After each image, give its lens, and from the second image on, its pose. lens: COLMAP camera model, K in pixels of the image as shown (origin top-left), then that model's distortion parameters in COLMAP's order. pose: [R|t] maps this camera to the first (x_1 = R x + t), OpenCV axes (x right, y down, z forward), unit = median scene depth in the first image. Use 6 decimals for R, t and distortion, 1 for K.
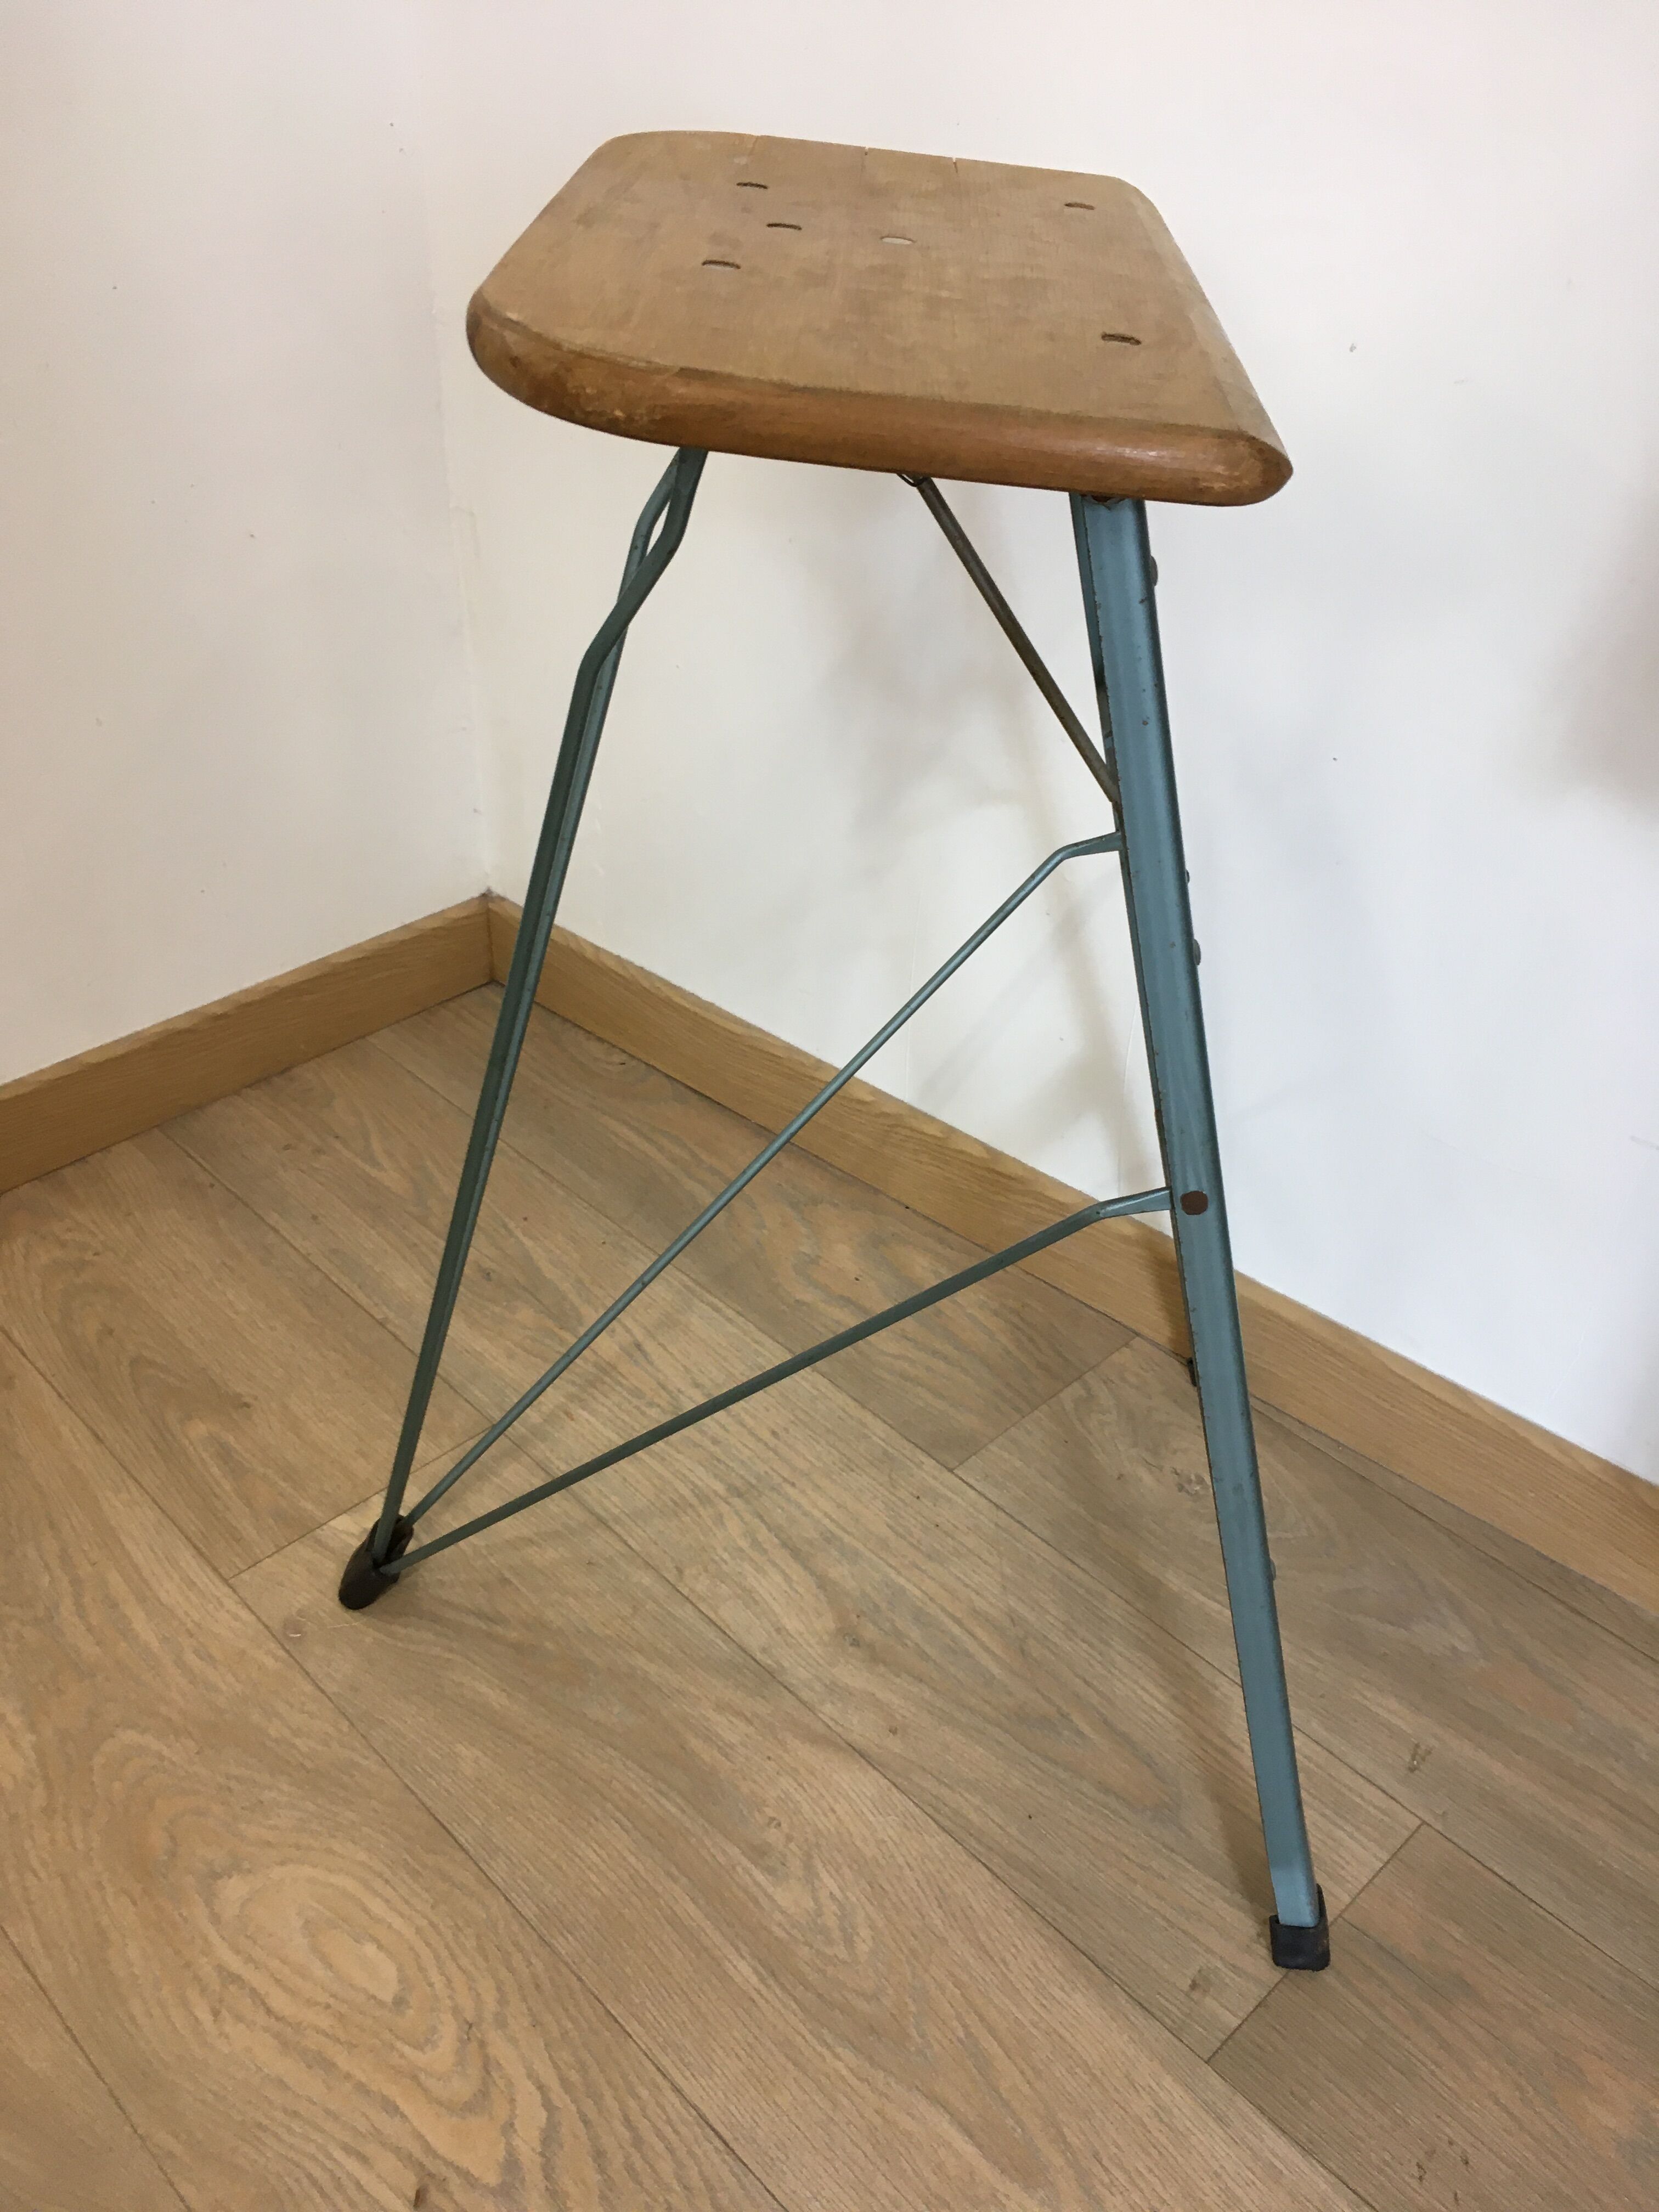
lens RADIAL K [[1930.5, 0, 818.5], [0, 1930.5, 1098.0], [0, 0, 1]] dist [0.076734, -0.128979]
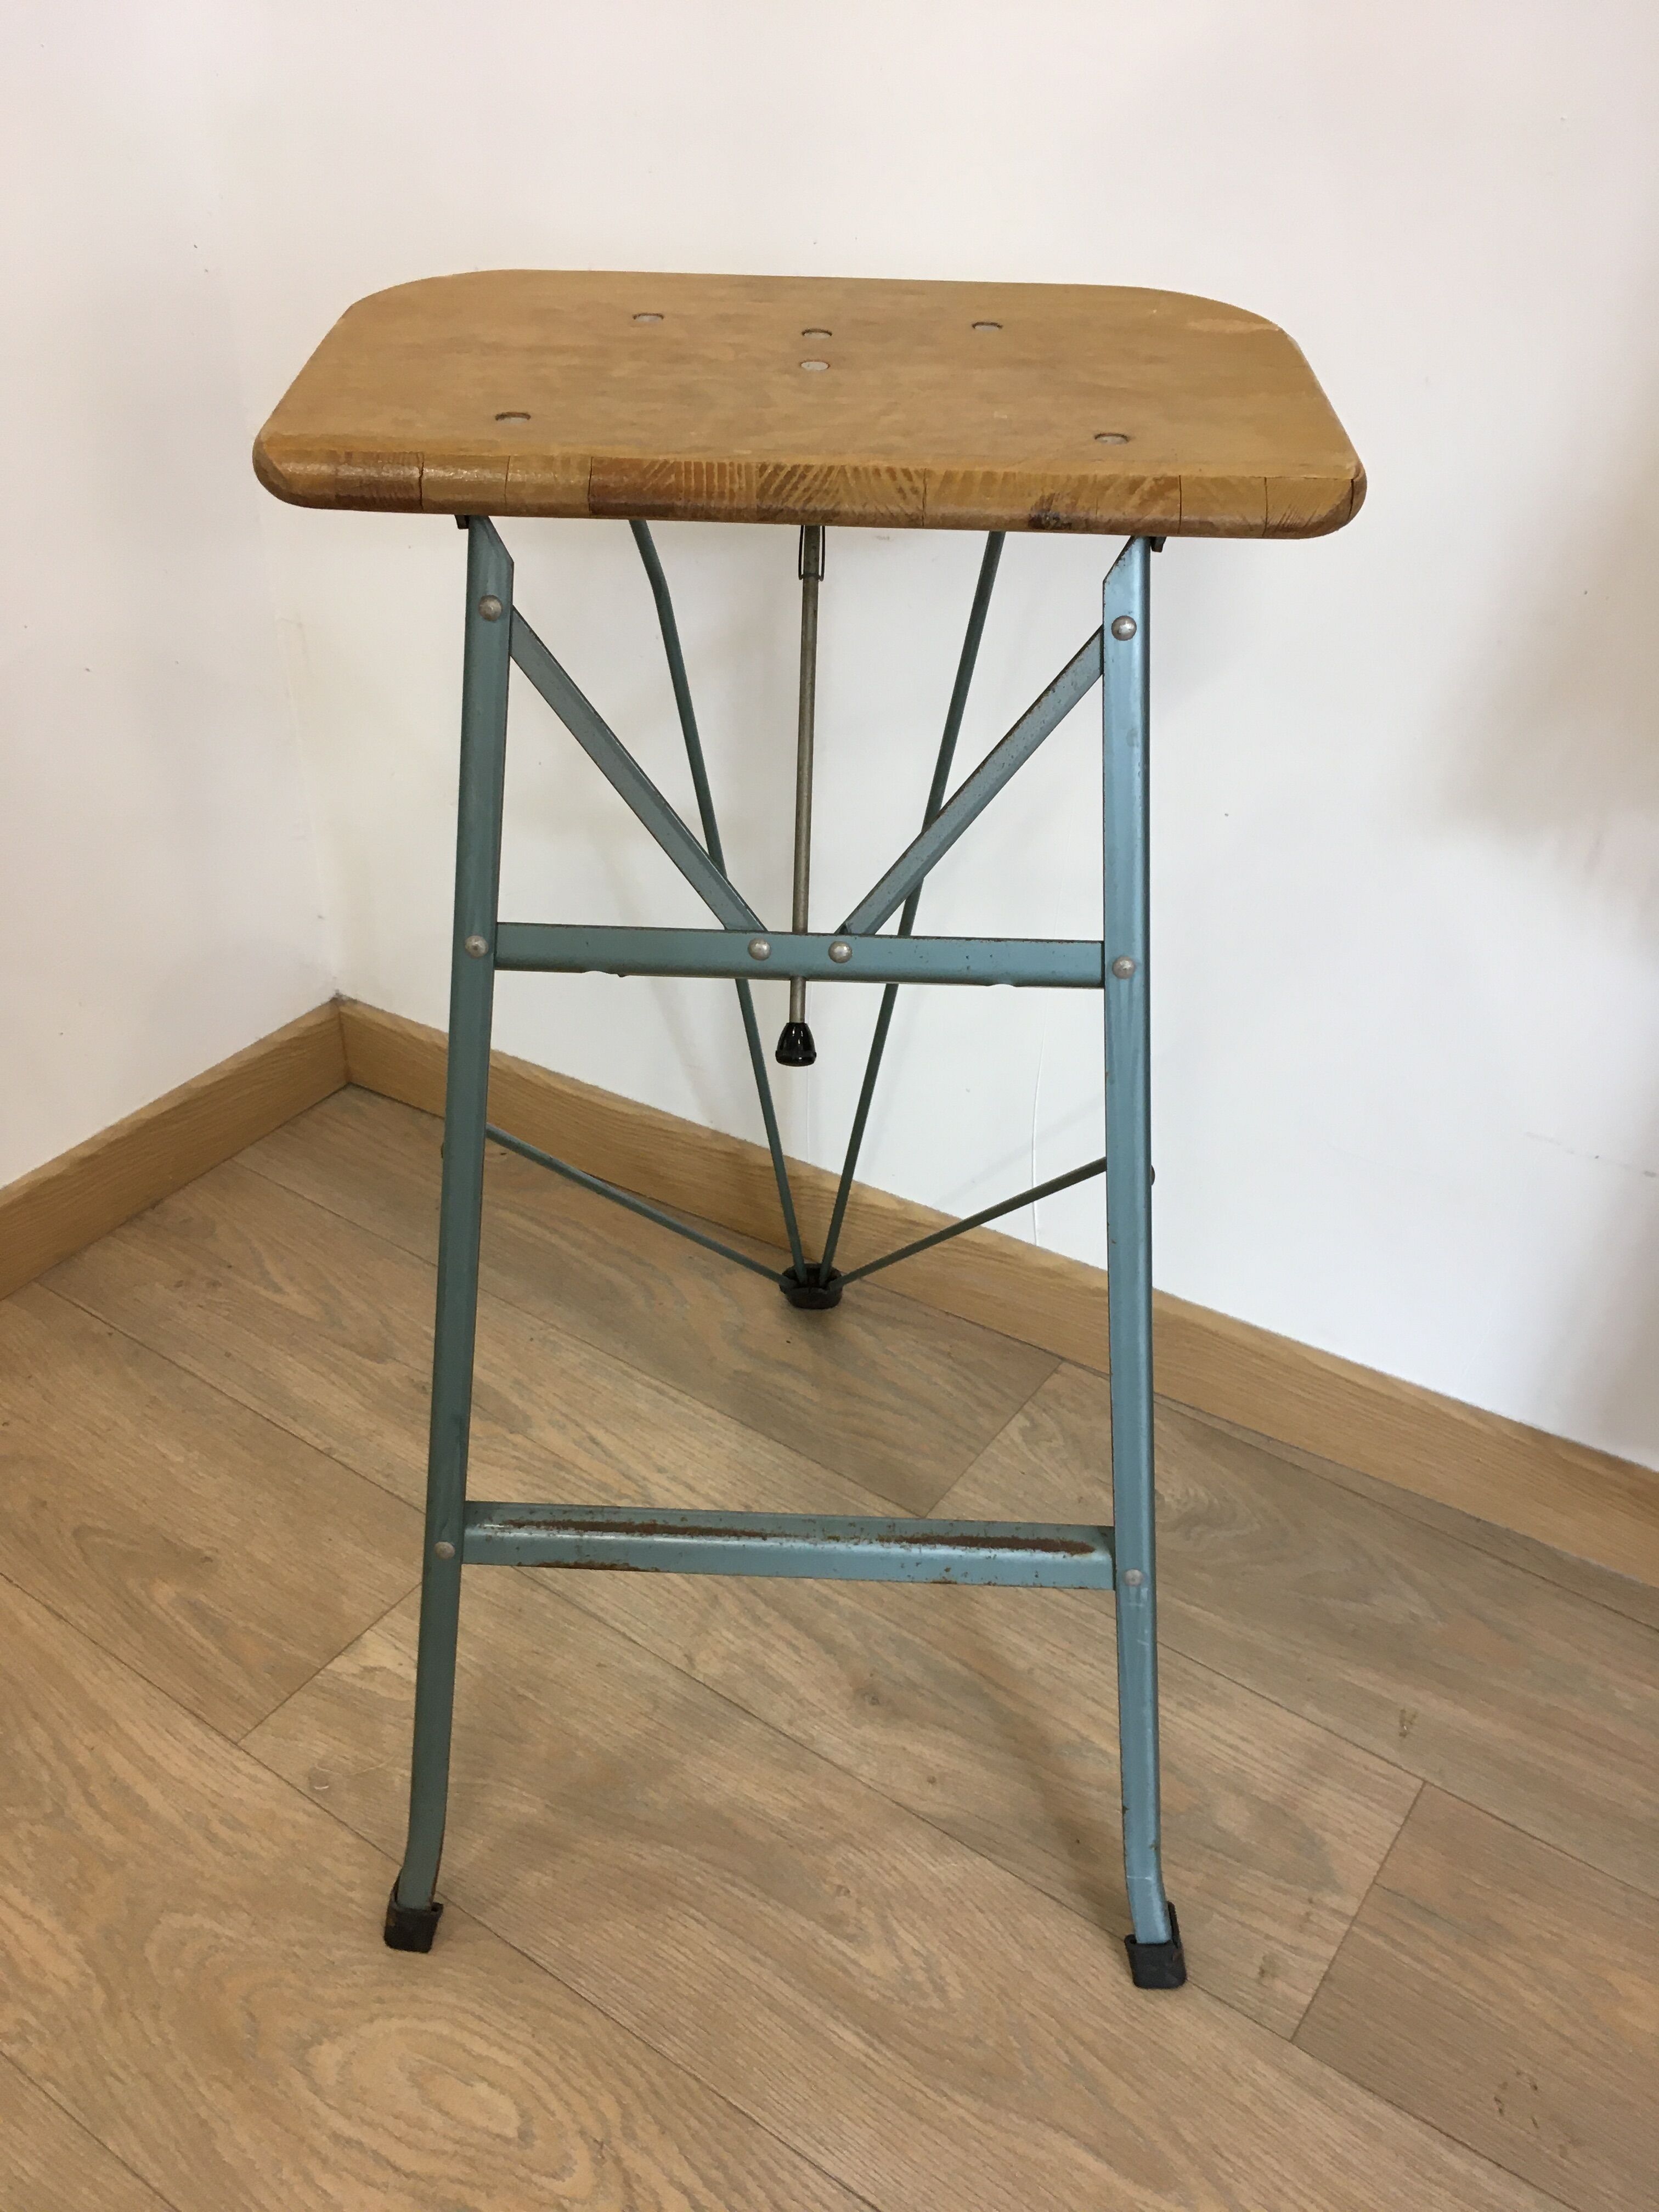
lens RADIAL K [[1930.5, 0, 826.4], [0, 1930.5, 1110.8], [0, 0, 1]] dist [0.076734, -0.128979]
pose [[0.980641, -0.116564, 0.157340, -0.131511], [0.115879, 0.993171, 0.013555, -0.048768], [-0.157845, 0.004940, 0.987451, -0.020261]]
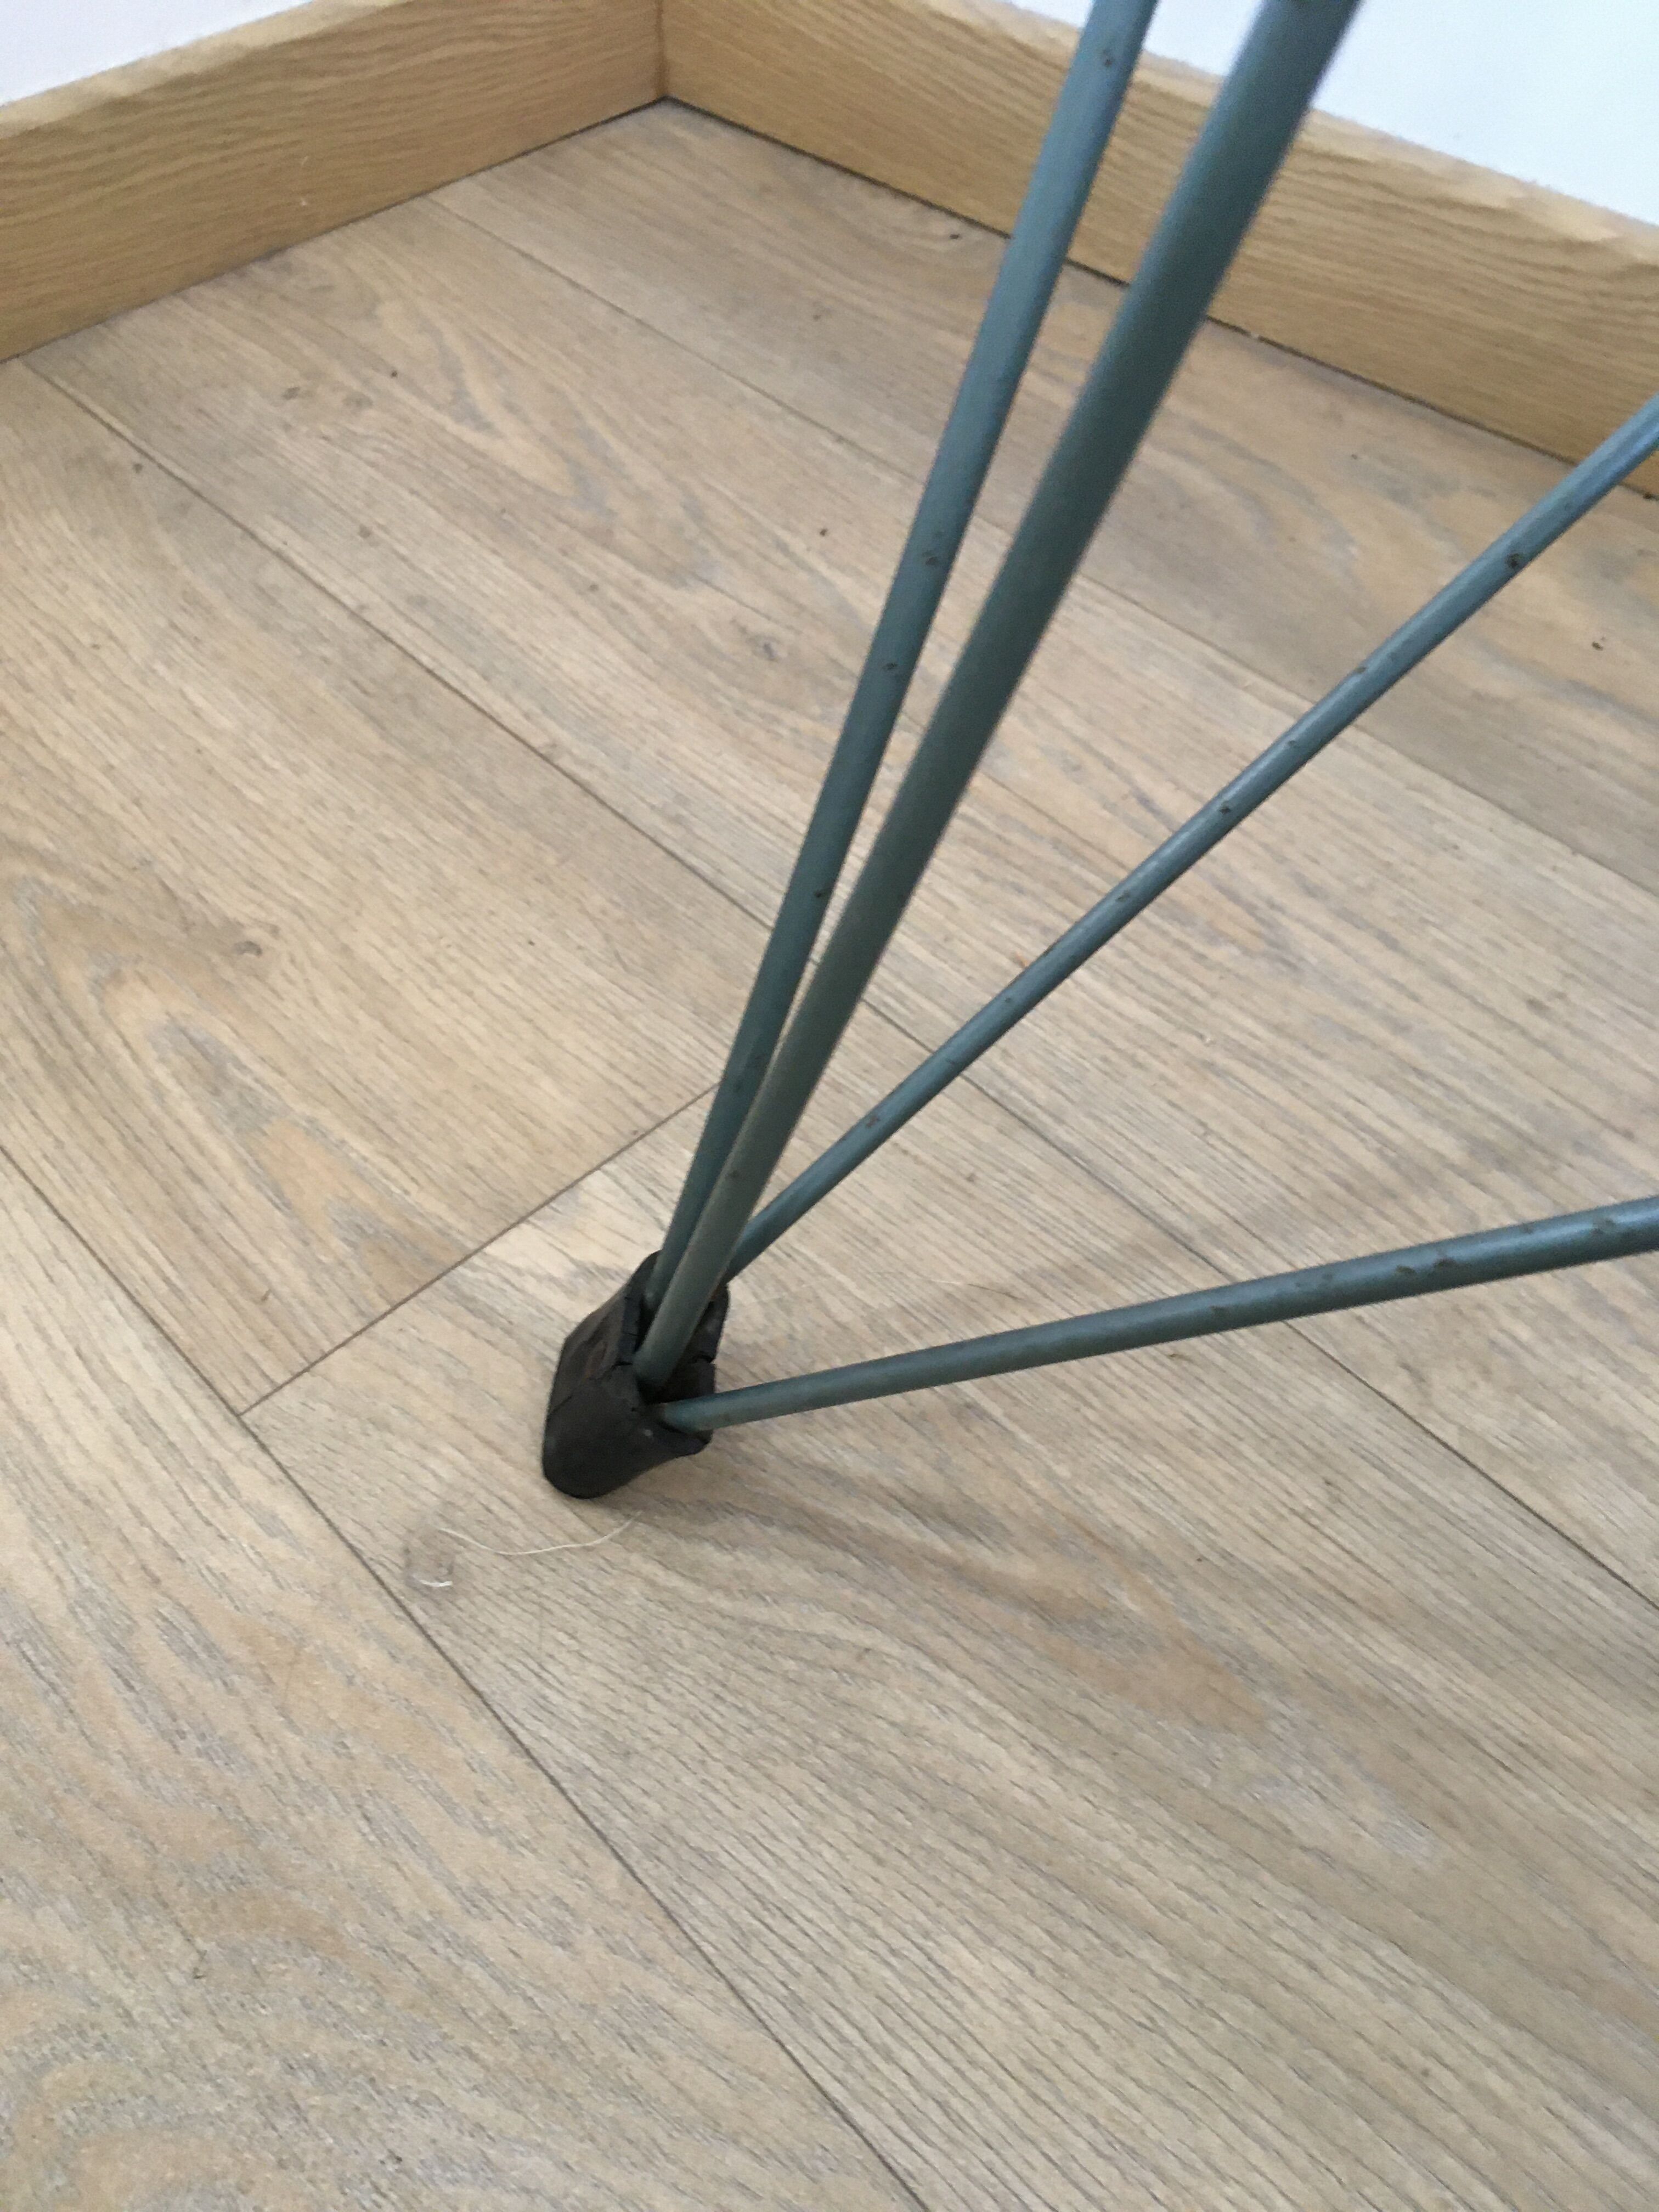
lens RADIAL K [[1930.5, 0, 815.2], [0, 1930.5, 1104.9], [0, 0, 1]] dist [0.076734, -0.128979]
pose [[0.999885, -0.010514, -0.010970, -0.190171], [0.012993, 0.965937, 0.258450, 0.094784], [0.007879, -0.258563, 0.965962, 0.661746]]
